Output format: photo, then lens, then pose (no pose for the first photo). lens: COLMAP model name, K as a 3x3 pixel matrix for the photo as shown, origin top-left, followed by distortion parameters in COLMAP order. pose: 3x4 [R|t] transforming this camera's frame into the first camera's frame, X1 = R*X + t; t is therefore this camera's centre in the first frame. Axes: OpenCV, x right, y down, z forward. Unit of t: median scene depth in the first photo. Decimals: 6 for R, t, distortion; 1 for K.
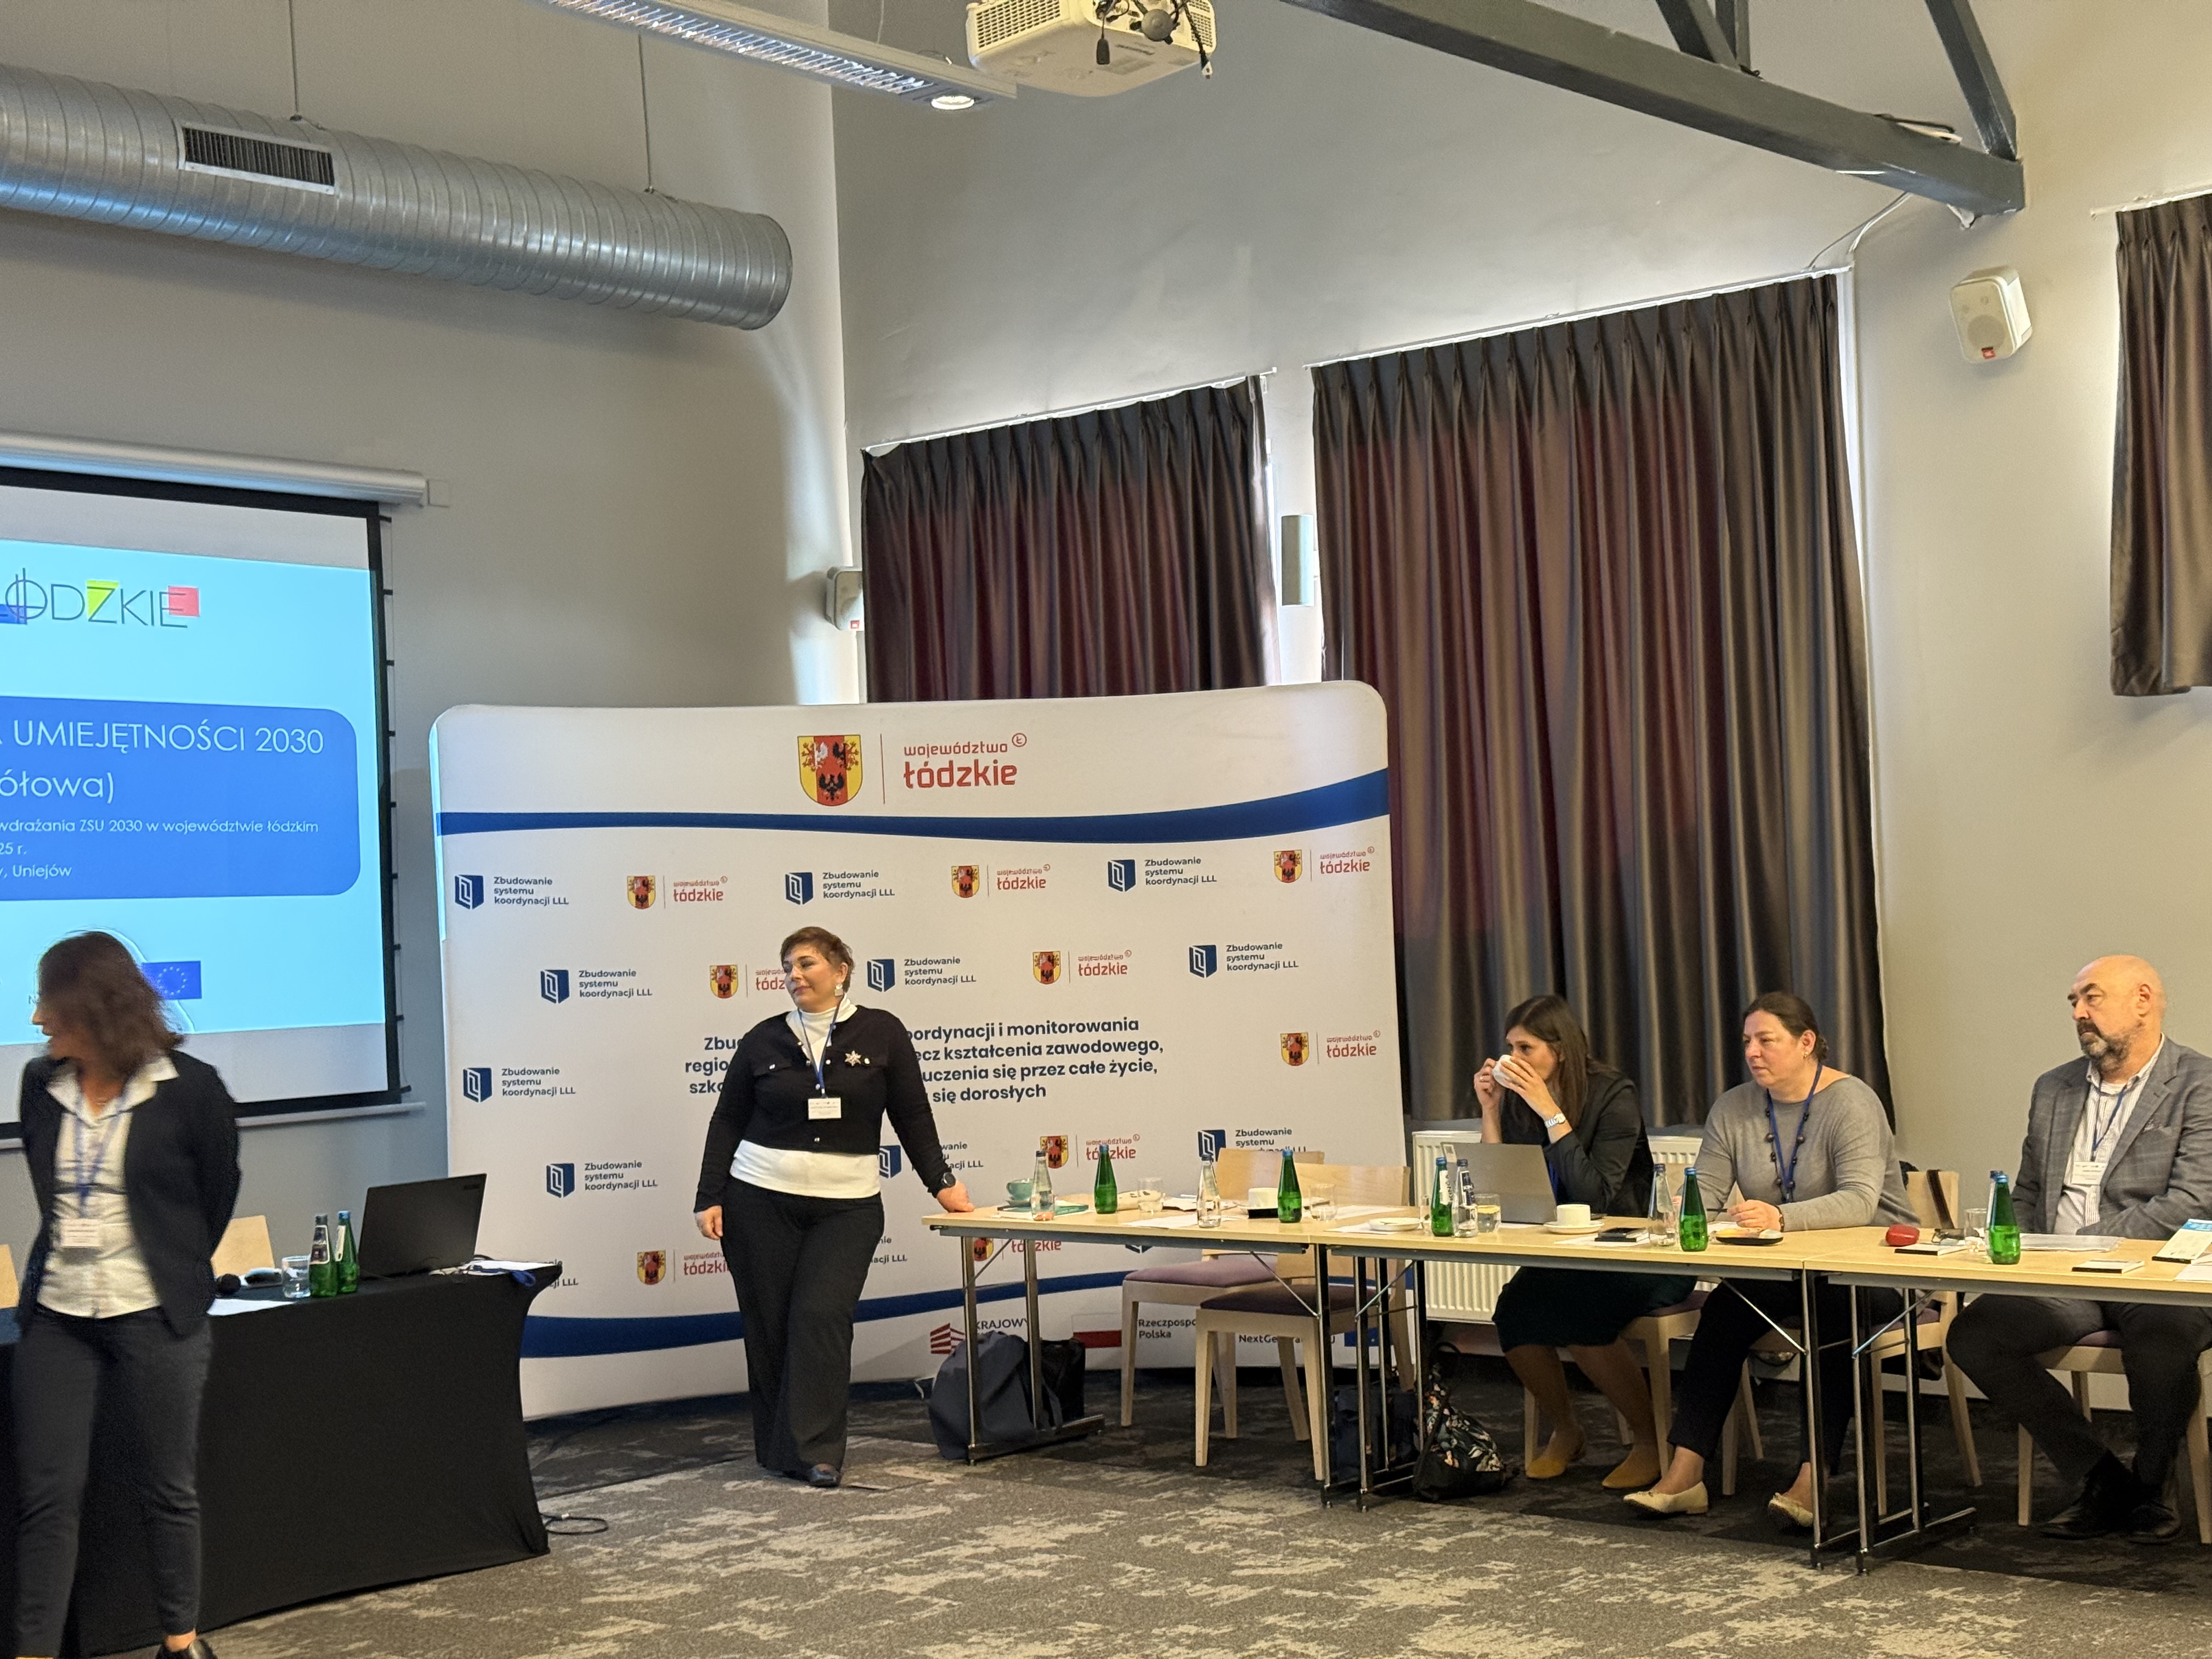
lens RADIAL K [[3114.3, 0, 1123.1], [0, 3114.3, 835.1], [0, 0, 1]] dist [0.025465, 0.000000]
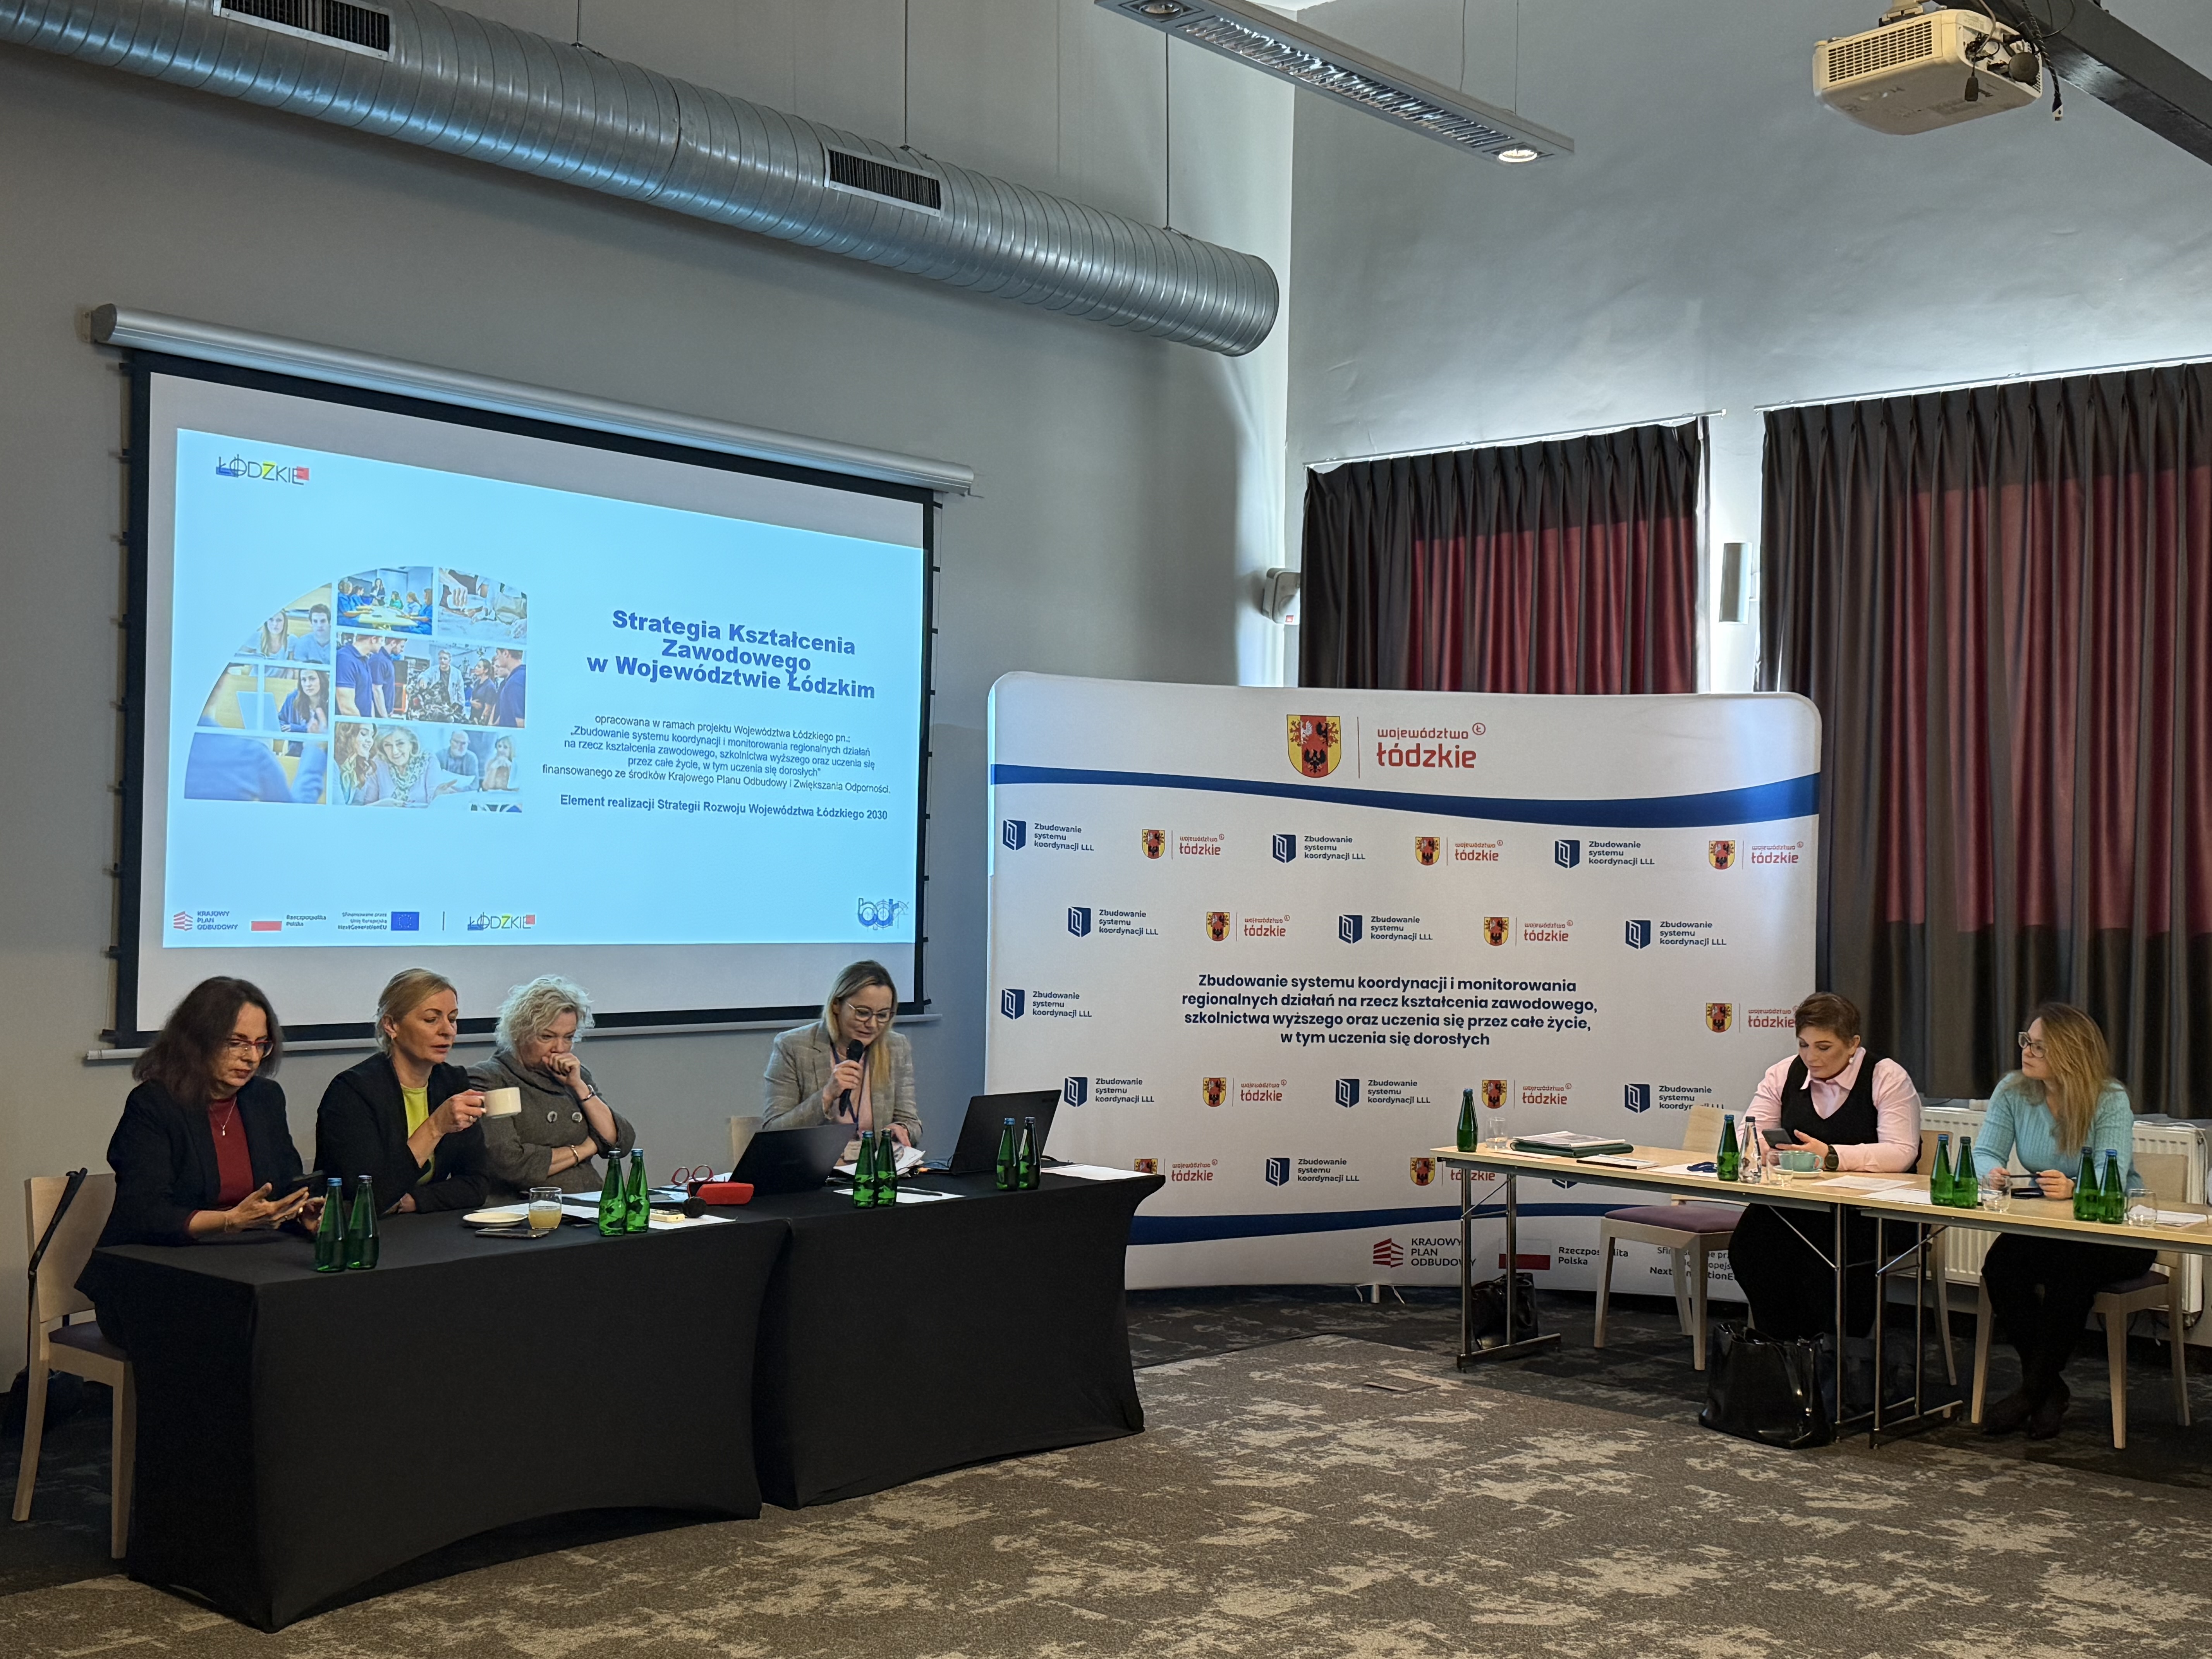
lens RADIAL K [[2588.6, 0, 1088.7], [0, 2588.6, 841.2], [0, 0, 1]] dist [0.008183, 0.000000]
pose [[0.996471, 0.060014, -0.058691, -0.120194], [-0.059089, 0.998102, 0.017363, 0.002290], [0.059622, -0.013834, 0.998125, 0.053325]]
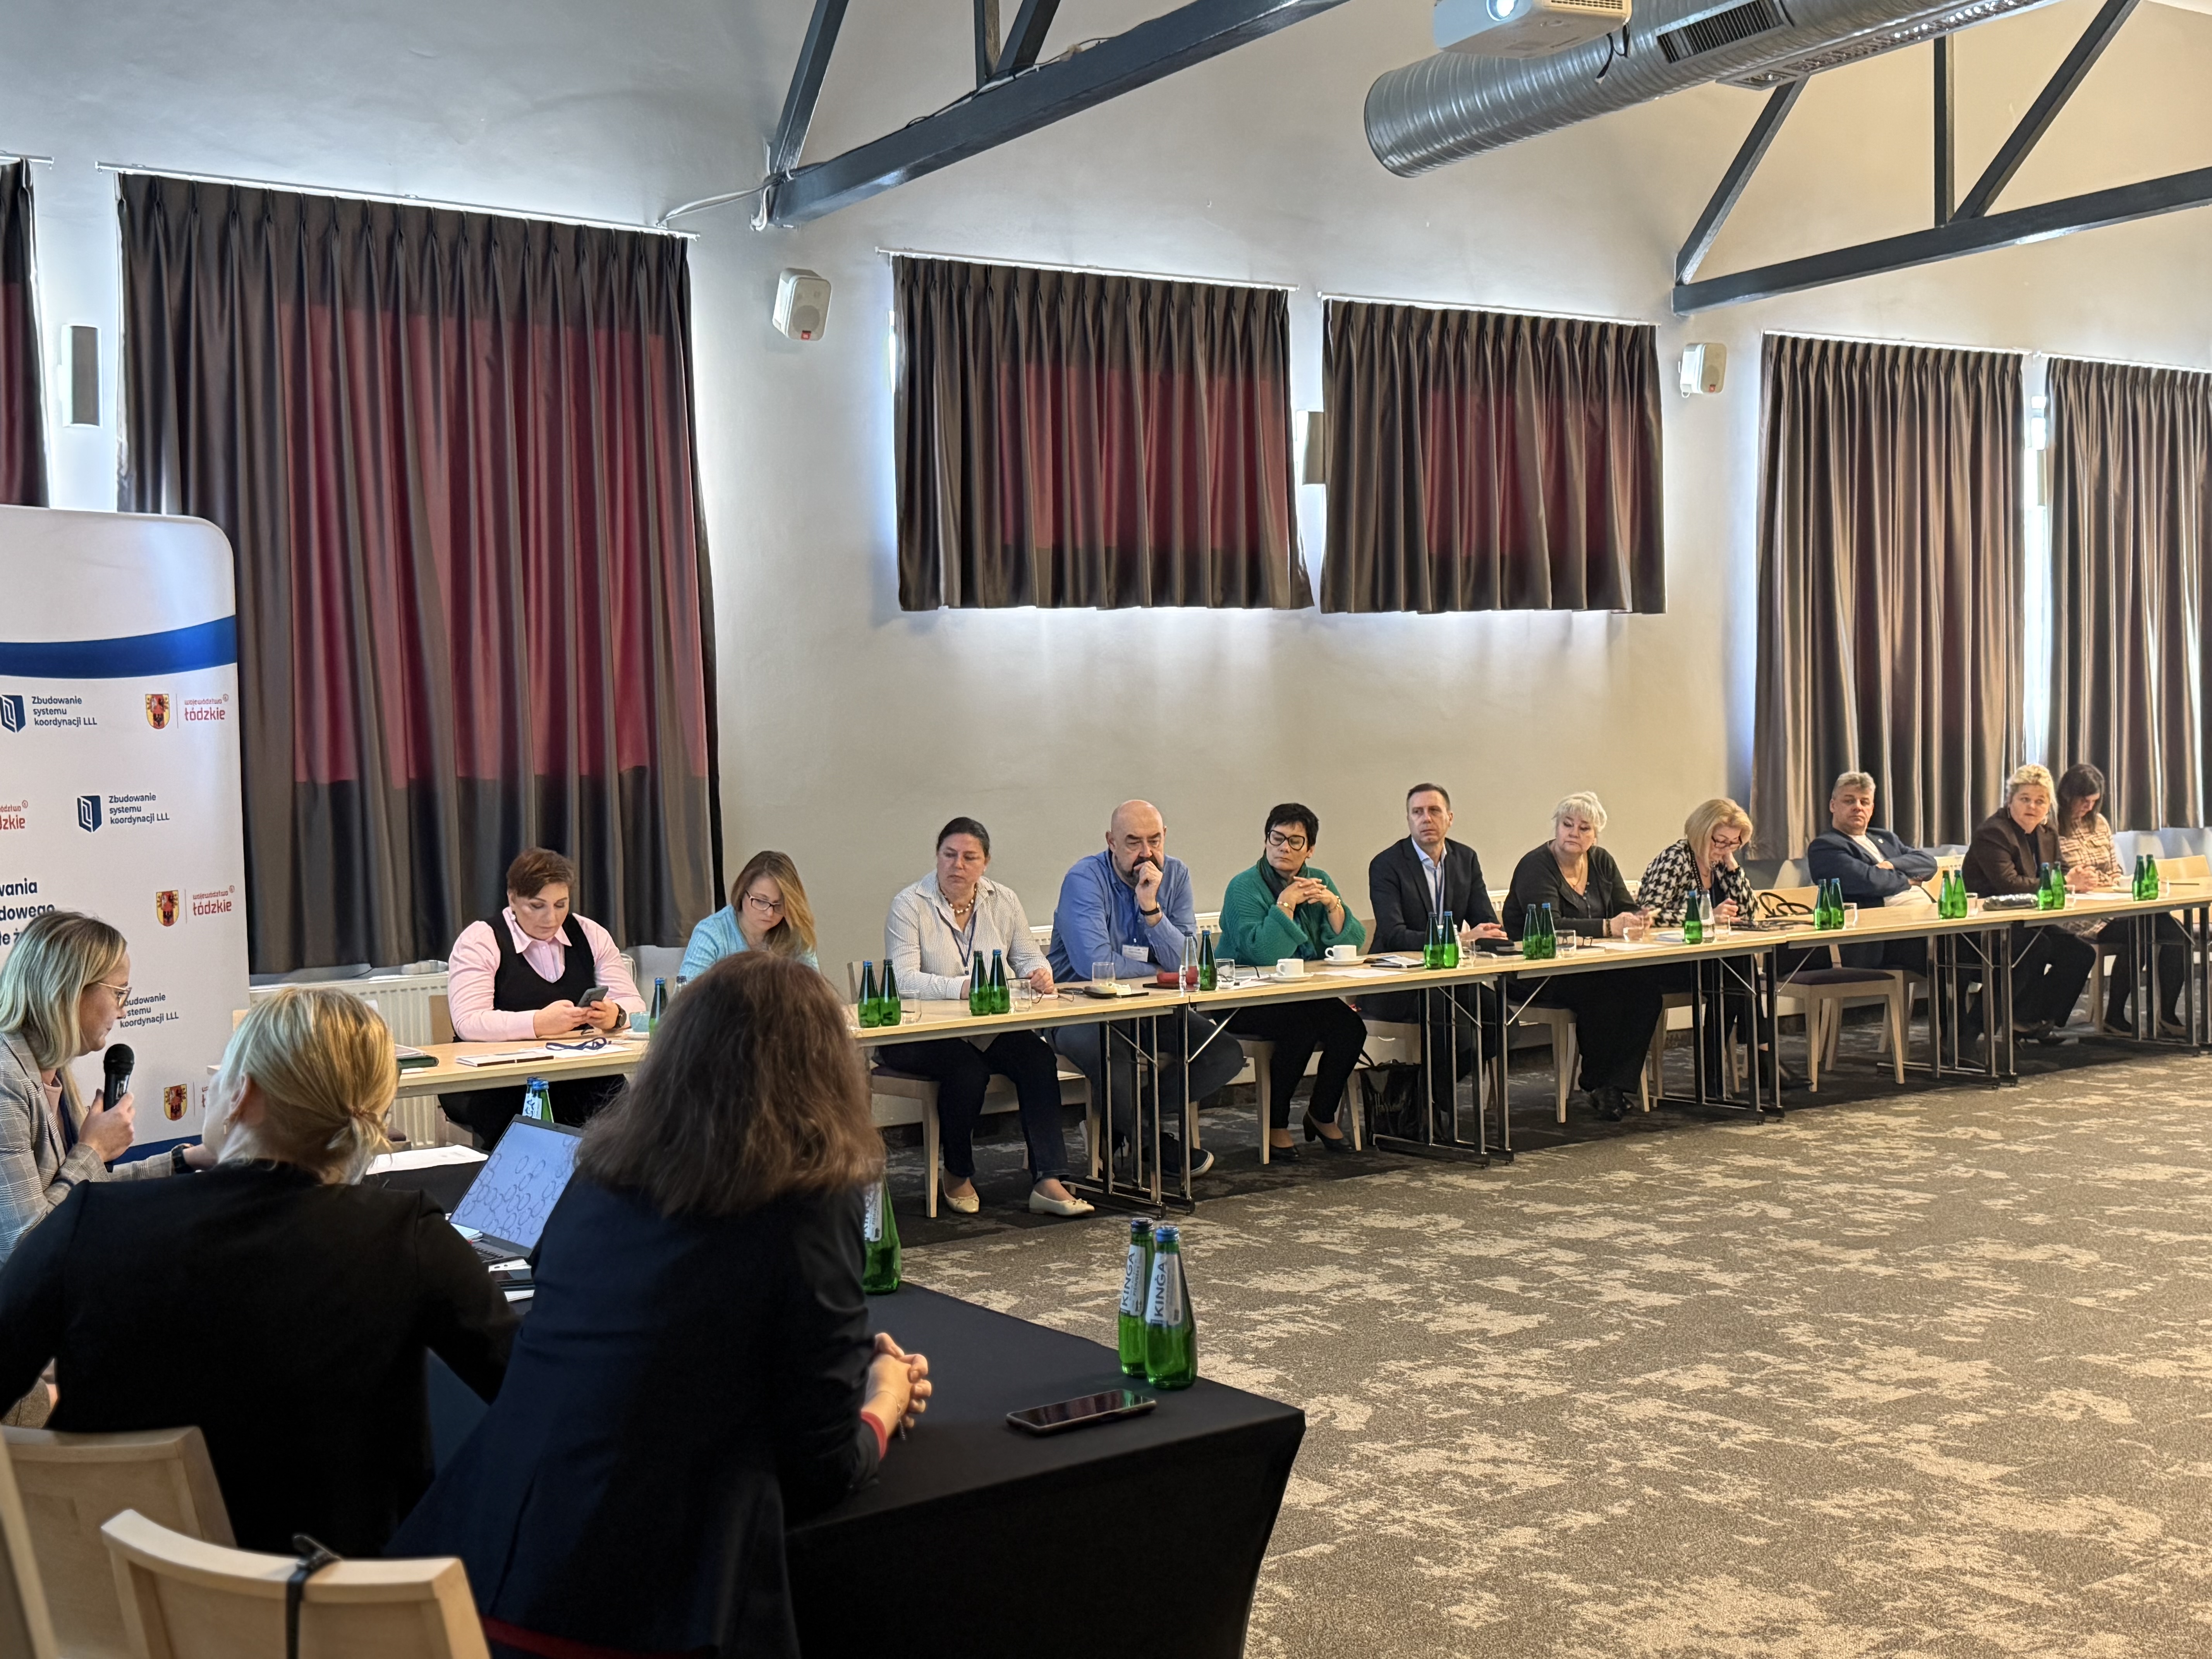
lens RADIAL K [[2588.6, 0, 1107.0], [0, 2588.6, 826.7], [0, 0, 1]] dist [0.008183, 0.000000]
pose [[0.243469, 0.003219, 0.969903, -0.626874], [-0.008909, 0.999960, -0.001083, 0.042772], [-0.969868, -0.008377, 0.243488, 0.539998]]
